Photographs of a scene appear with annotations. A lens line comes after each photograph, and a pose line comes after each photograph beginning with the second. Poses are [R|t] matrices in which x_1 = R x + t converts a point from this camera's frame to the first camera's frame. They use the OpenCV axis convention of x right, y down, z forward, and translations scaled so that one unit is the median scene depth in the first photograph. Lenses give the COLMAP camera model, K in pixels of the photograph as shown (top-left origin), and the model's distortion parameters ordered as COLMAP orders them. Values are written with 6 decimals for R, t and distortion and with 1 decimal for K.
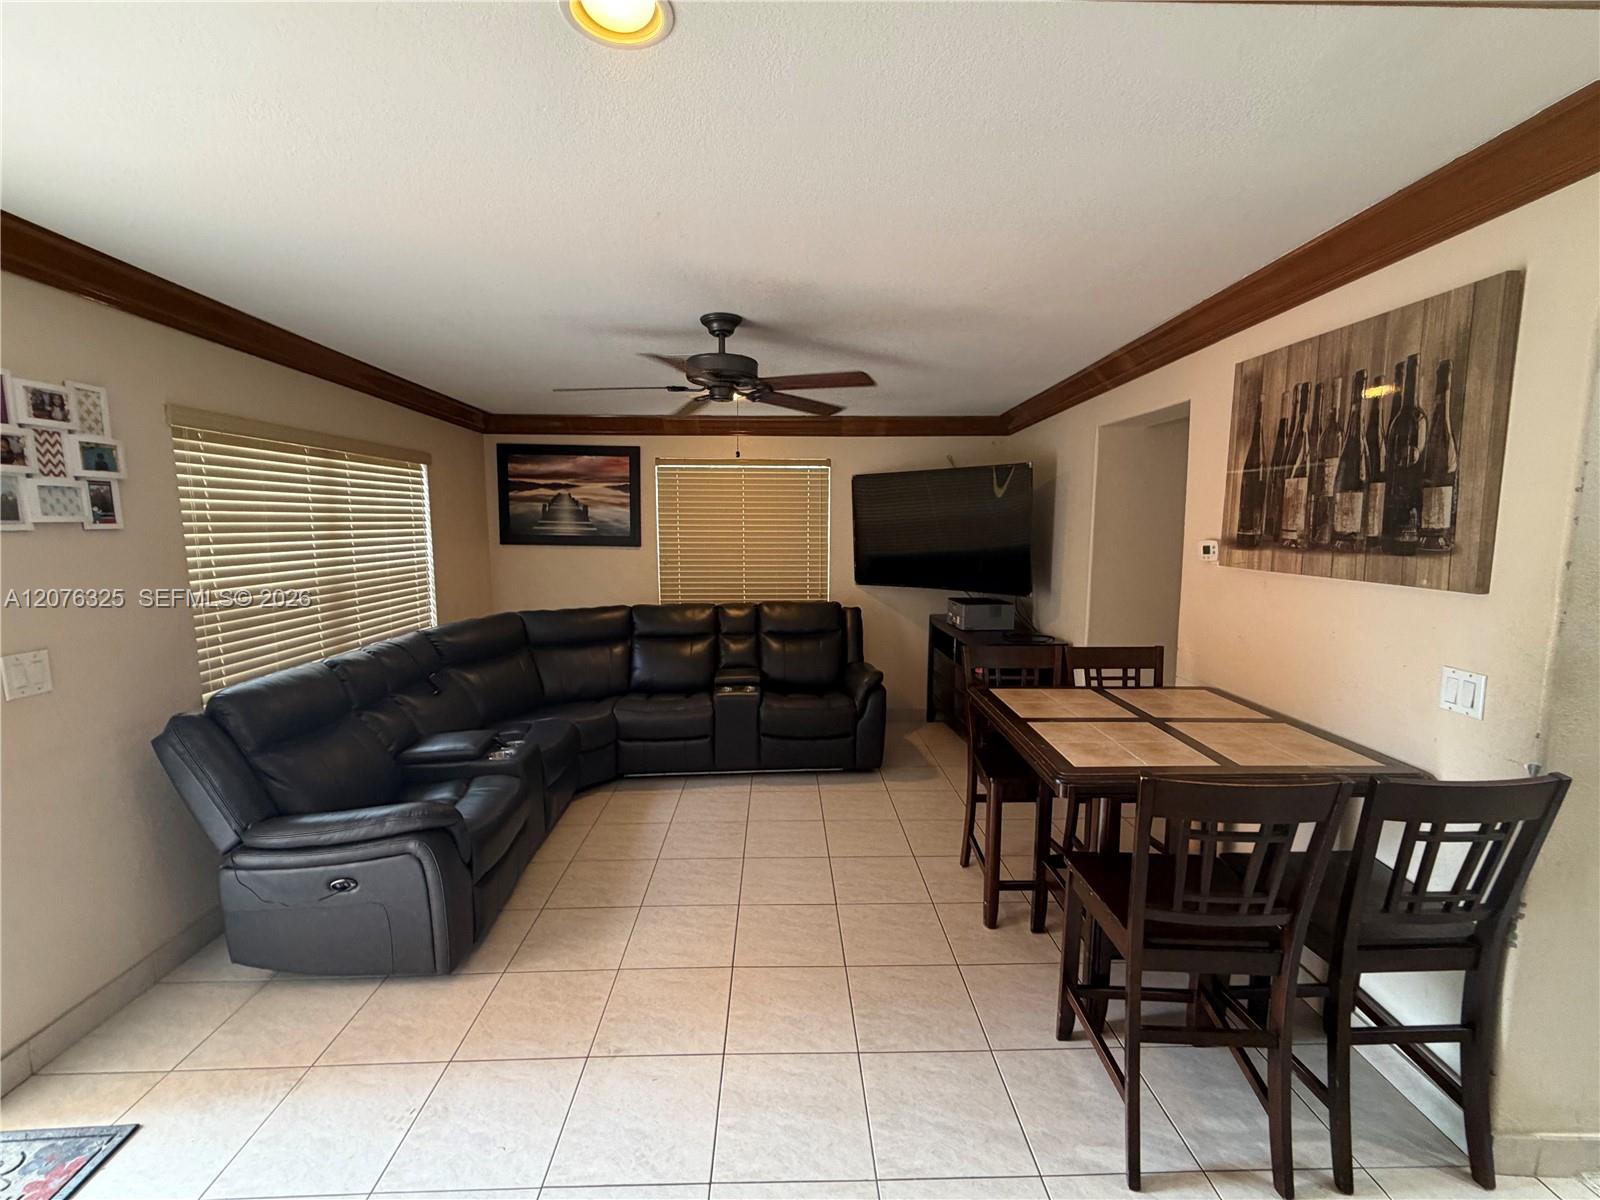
lens RADIAL K [[698.5, 0, 801.1], [0, 698.5, 600.1], [0, 0, 1]] dist [-0.000710, -0.000006]
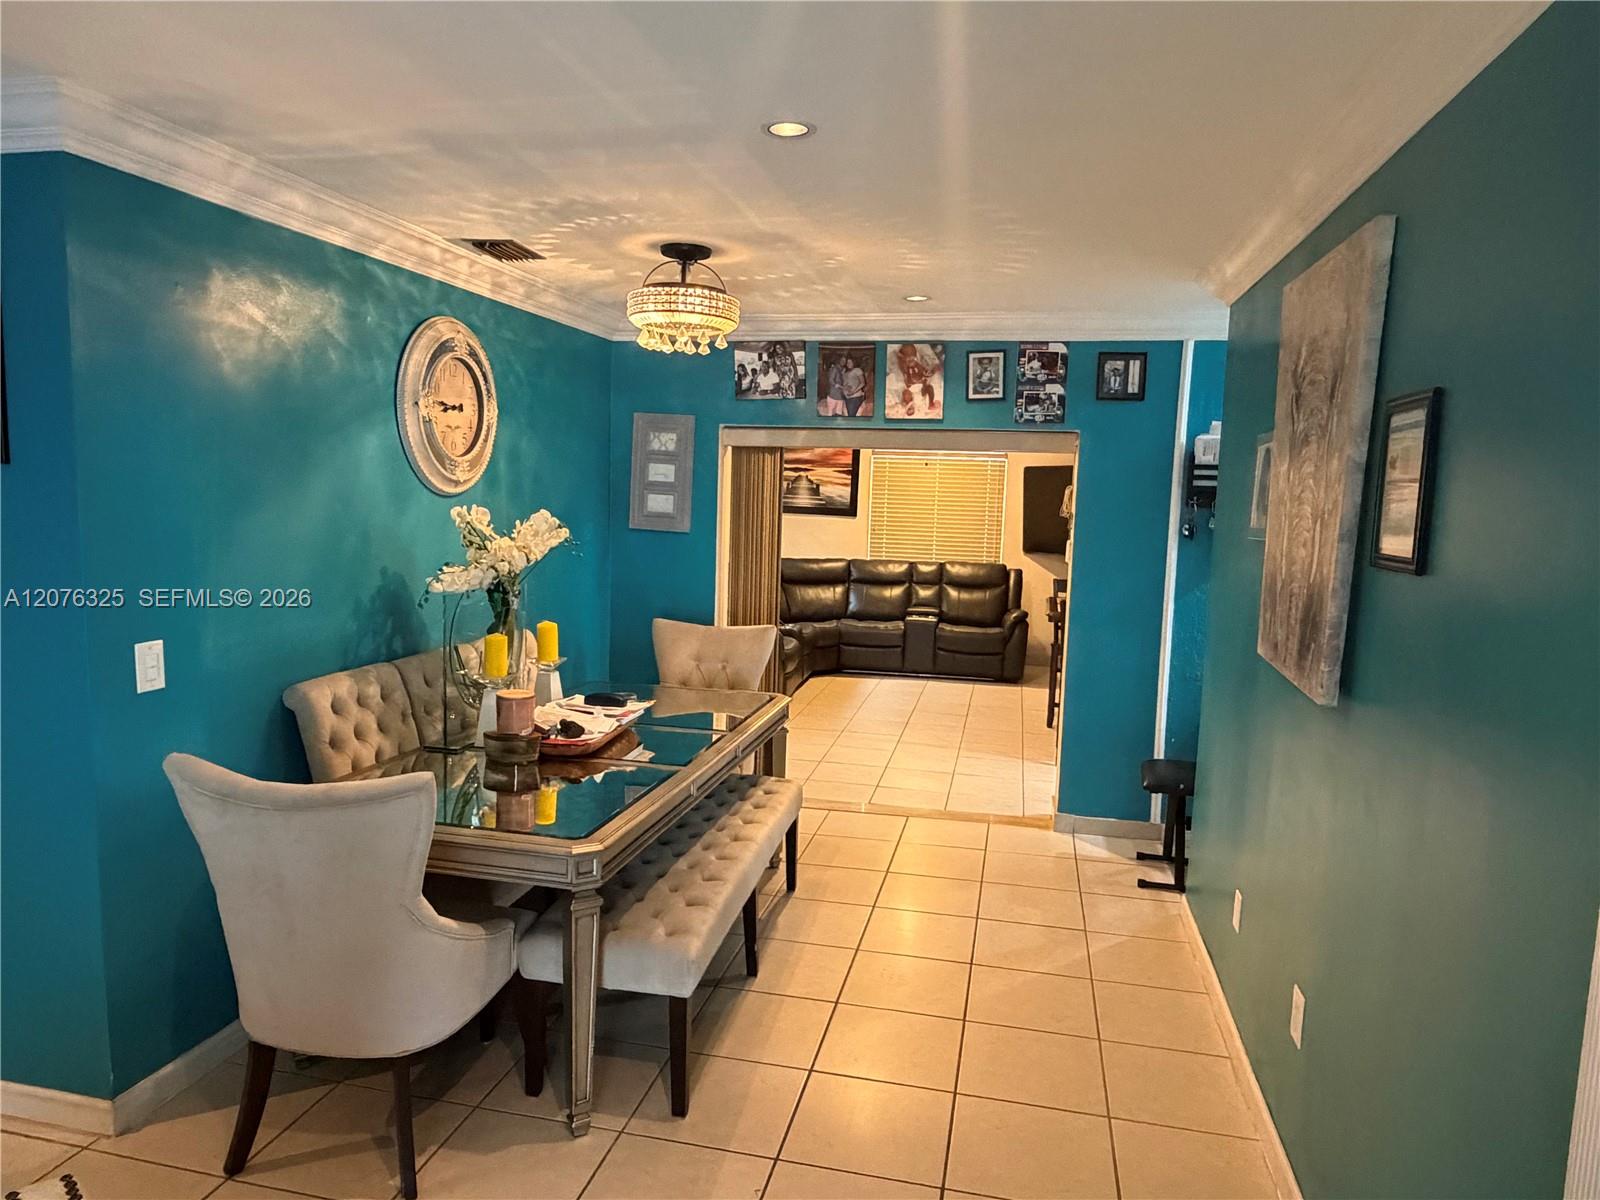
lens RADIAL K [[1031.2, 0, 797.7], [0, 1031.2, 603.4], [0, 0, 1]] dist [-0.001170, 0.000420]
pose [[0.970086, 0.053025, -0.236902, 0.138406], [-0.056067, 0.998408, -0.006115, 0.110265], [0.236200, 0.019214, 0.971514, -0.960024]]
